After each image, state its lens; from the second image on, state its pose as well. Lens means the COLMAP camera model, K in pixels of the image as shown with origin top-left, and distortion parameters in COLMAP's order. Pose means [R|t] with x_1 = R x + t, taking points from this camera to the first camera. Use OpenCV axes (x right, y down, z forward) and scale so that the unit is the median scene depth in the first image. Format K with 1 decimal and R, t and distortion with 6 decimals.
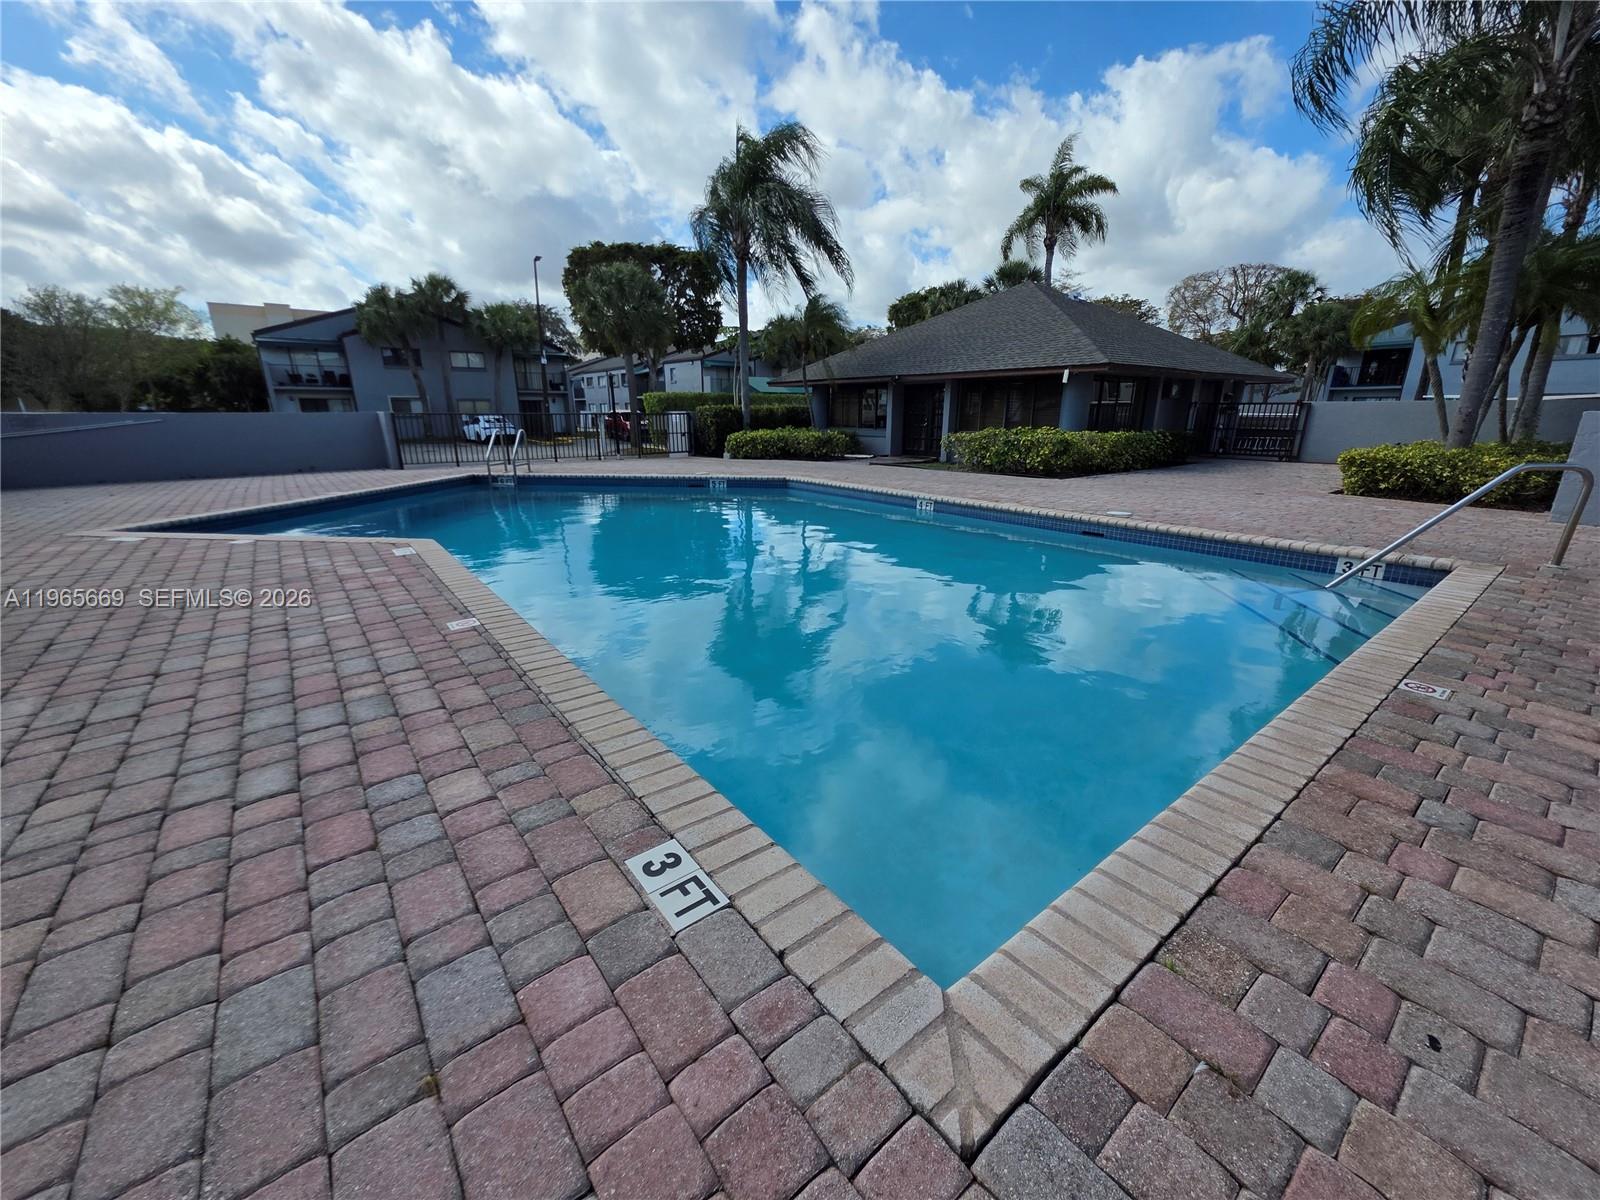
lens RADIAL K [[634.7, 0, 794.4], [0, 634.7, 599.1], [0, 0, 1]] dist [0.001728, 0.000634]
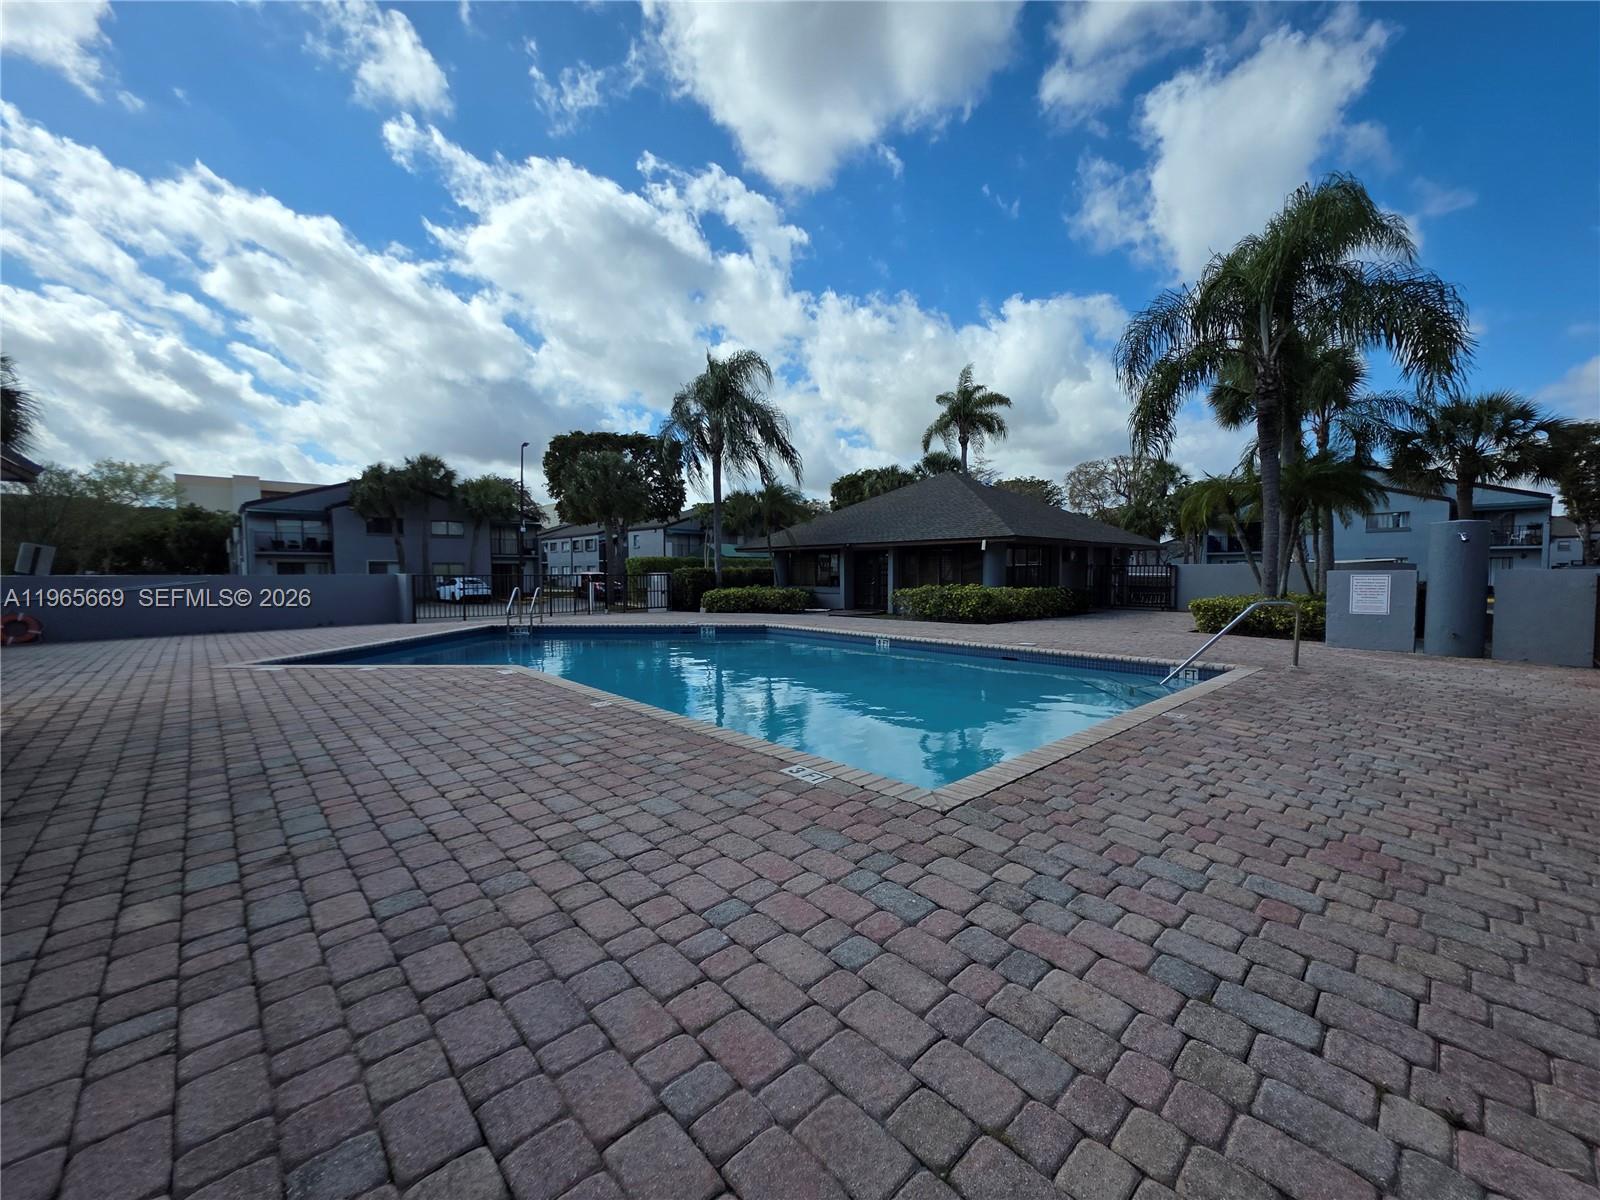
lens RADIAL K [[634.7, 0, 790.6], [0, 634.7, 586.8], [0, 0, 1]] dist [0.001728, 0.000634]
pose [[0.996987, -0.003915, 0.077467, -0.037669], [0.024171, 0.964677, -0.262325, 0.036396], [-0.073703, 0.263407, 0.961865, -0.117483]]
